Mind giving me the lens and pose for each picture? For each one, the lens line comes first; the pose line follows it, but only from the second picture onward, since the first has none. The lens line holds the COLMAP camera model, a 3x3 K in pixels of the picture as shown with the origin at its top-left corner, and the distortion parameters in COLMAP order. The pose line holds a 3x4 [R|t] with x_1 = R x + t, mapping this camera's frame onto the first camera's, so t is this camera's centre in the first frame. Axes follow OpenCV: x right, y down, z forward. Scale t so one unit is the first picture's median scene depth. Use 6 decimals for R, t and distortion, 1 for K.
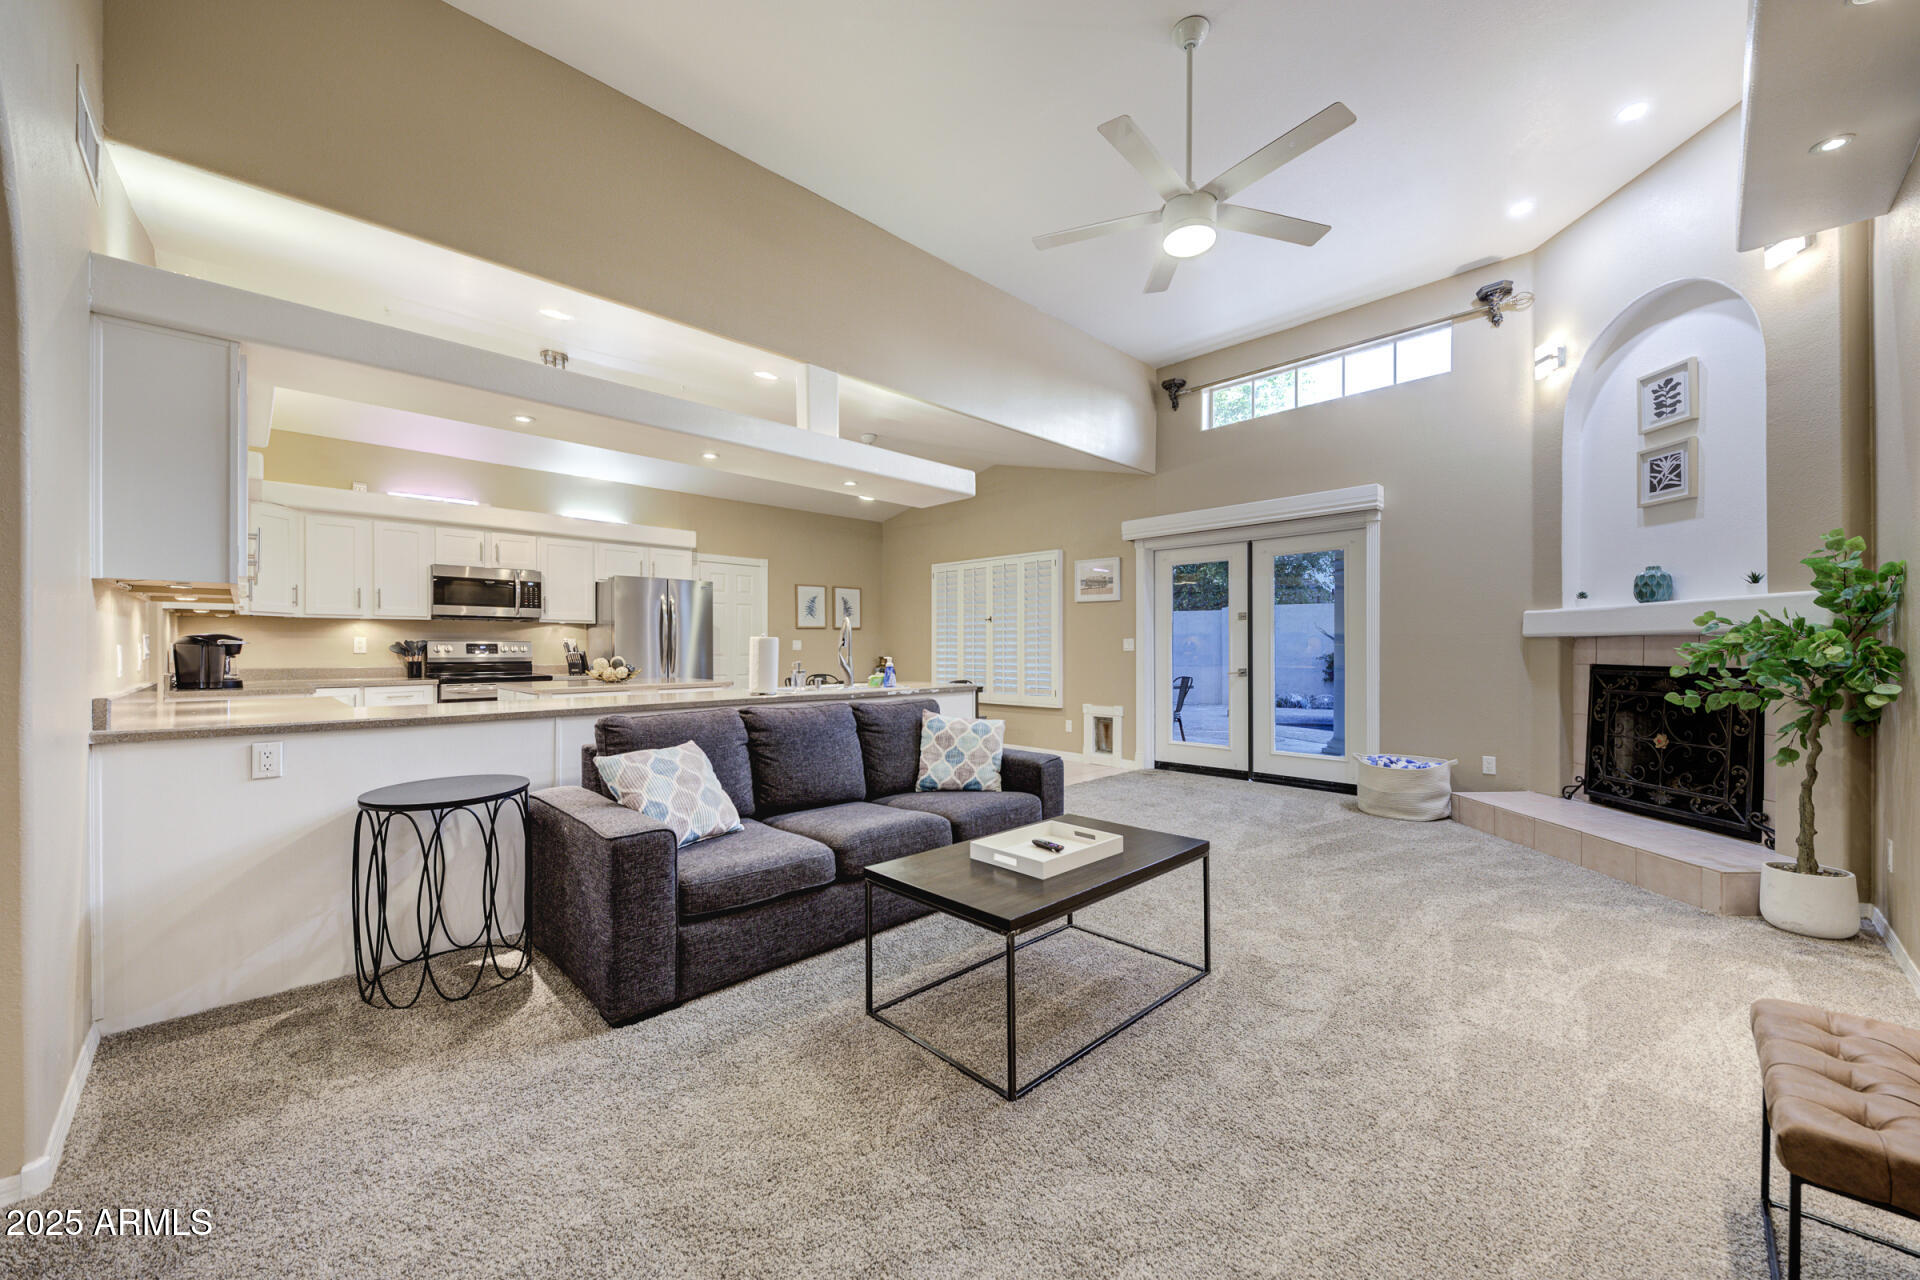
lens RADIAL K [[725.3, 0, 964.9], [0, 725.3, 646.0], [0, 0, 1]] dist [0.014117, -0.006821]
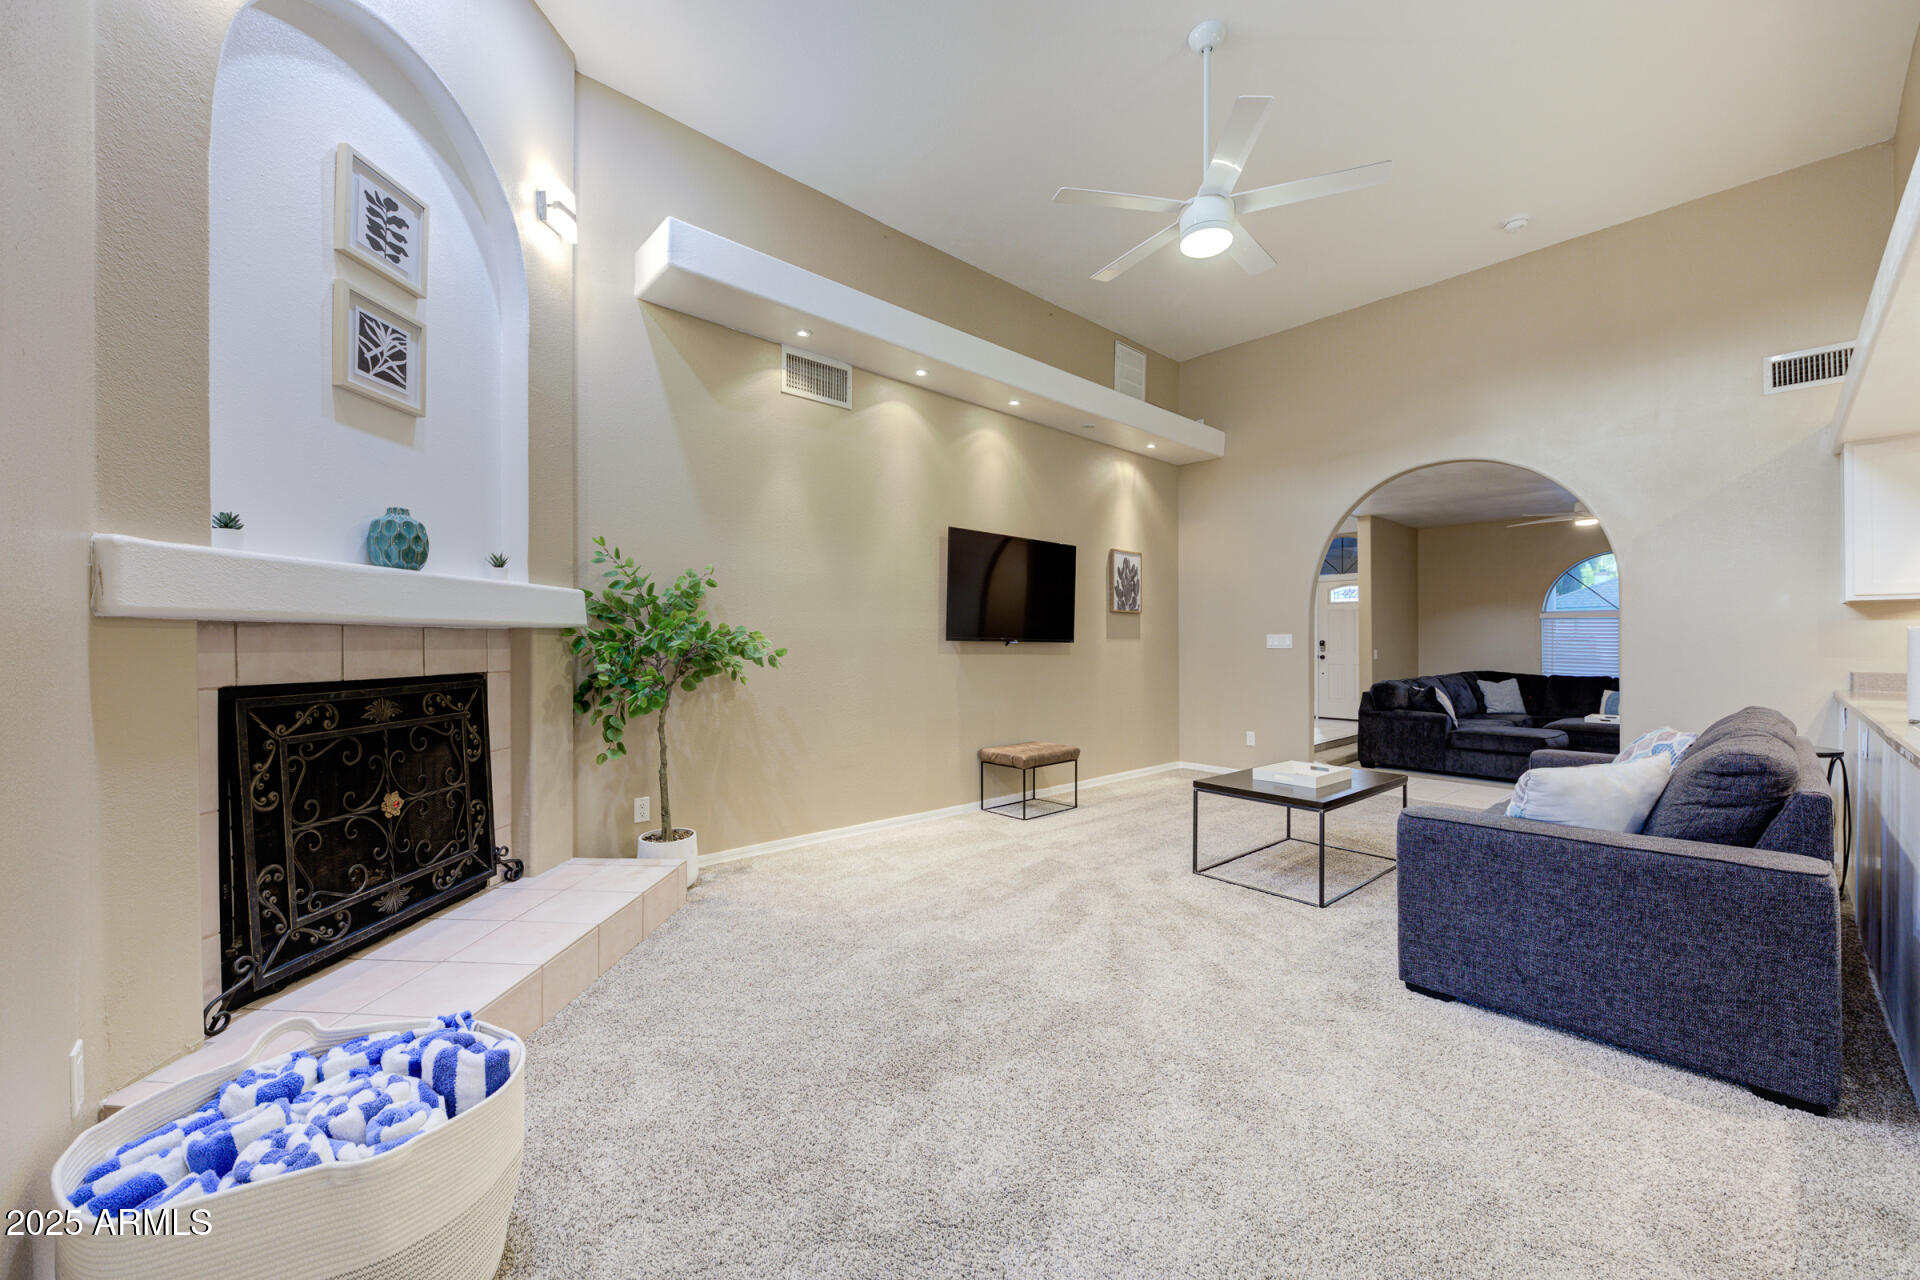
lens RADIAL K [[727.6, 0, 944.3], [0, 727.6, 640.9], [0, 0, 1]] dist [0.012645, -0.006149]
pose [[-0.998713, 0.000720, 0.050715, 0.423130], [0.000571, 0.999995, -0.002948, -0.000290], [-0.050717, -0.002915, -0.998709, 1.399047]]
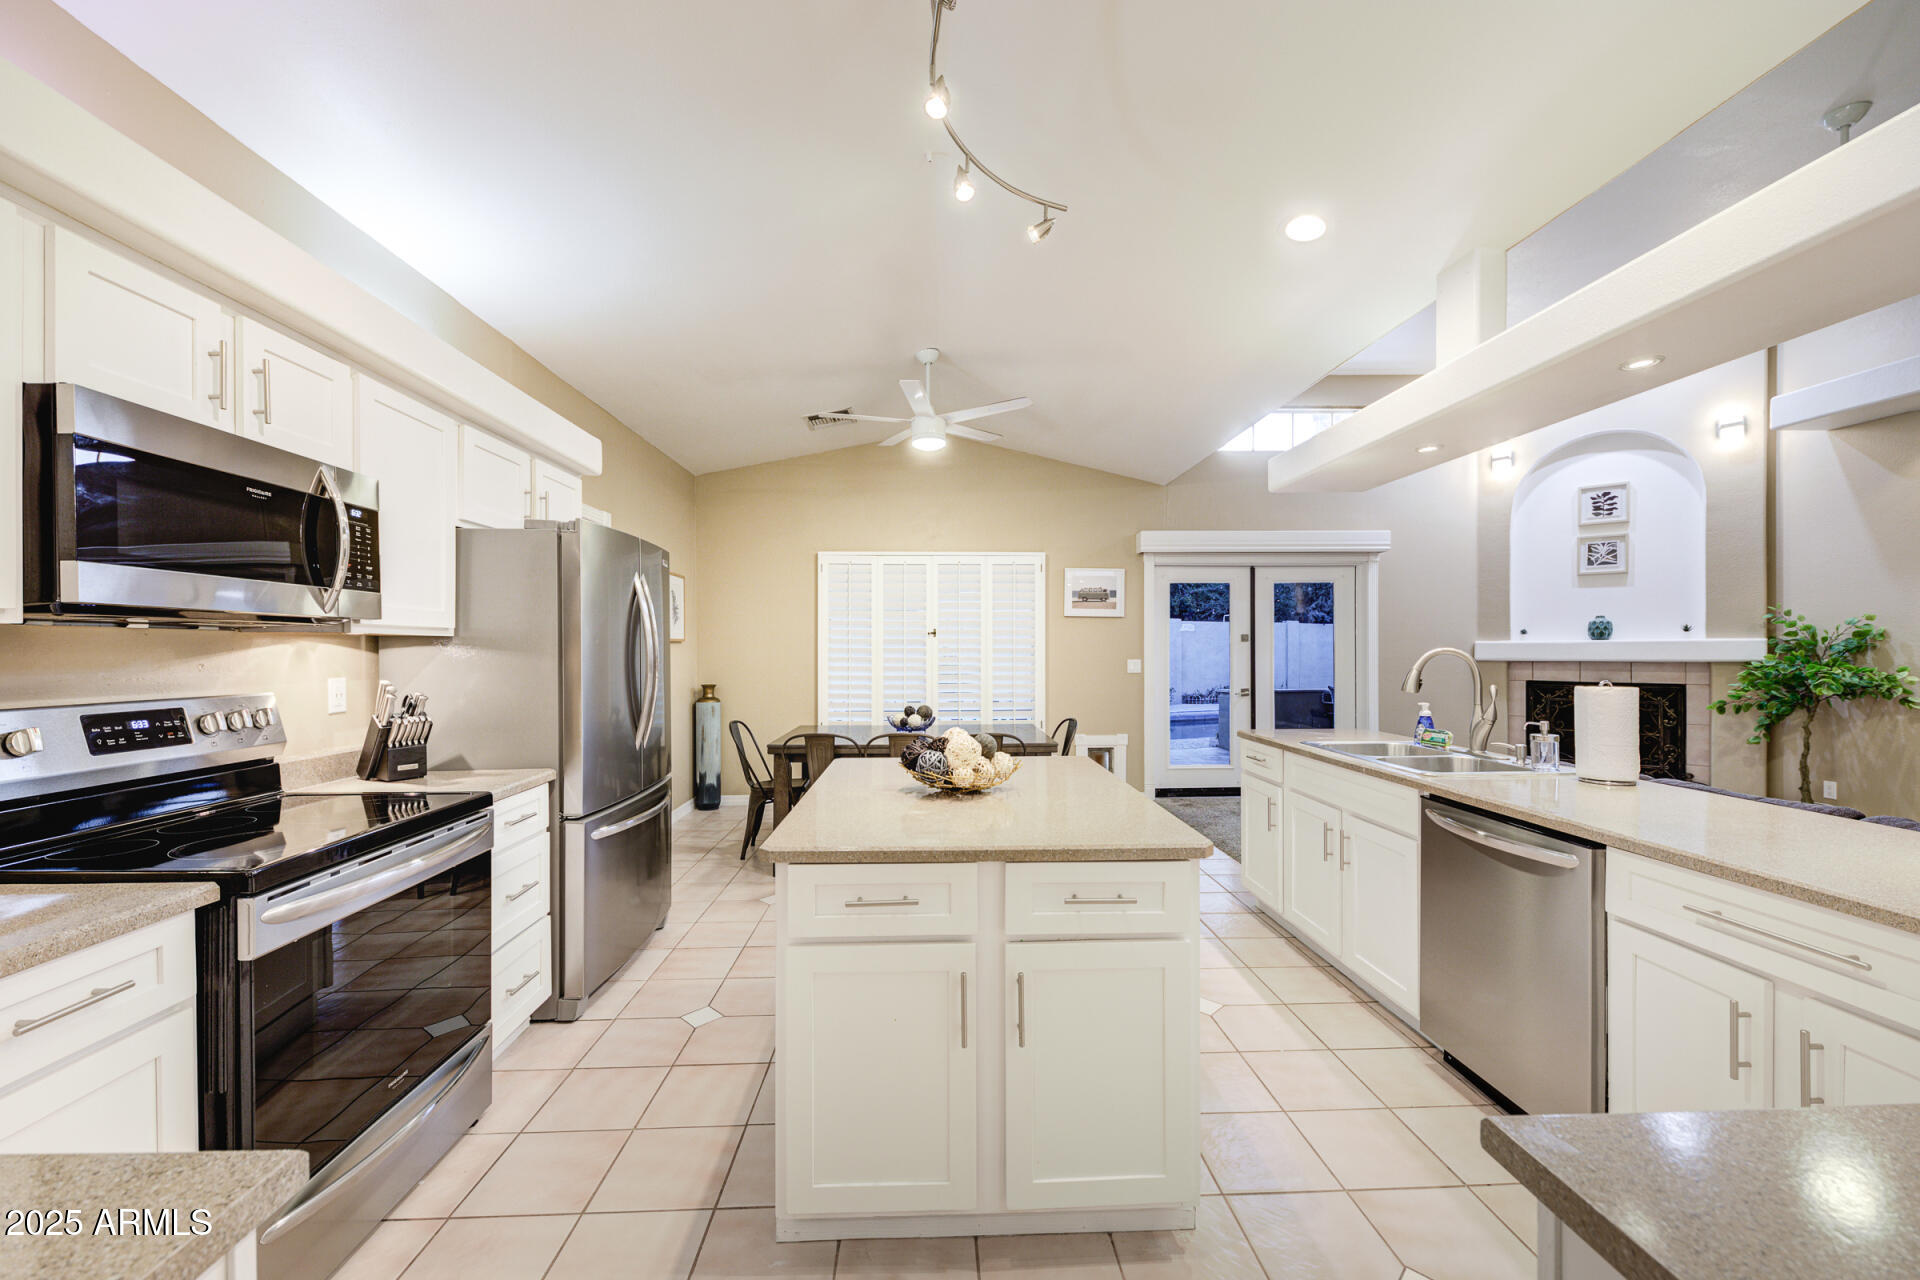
lens RADIAL K [[728.5, 0, 939.0], [0, 728.5, 649.1], [0, 0, 1]] dist [0.000053, -0.000318]
pose [[0.683320, -0.001013, 0.730119, -0.957708], [0.000169, 0.999999, 0.001229, -0.037918], [-0.730119, -0.000716, 0.683319, 0.867027]]
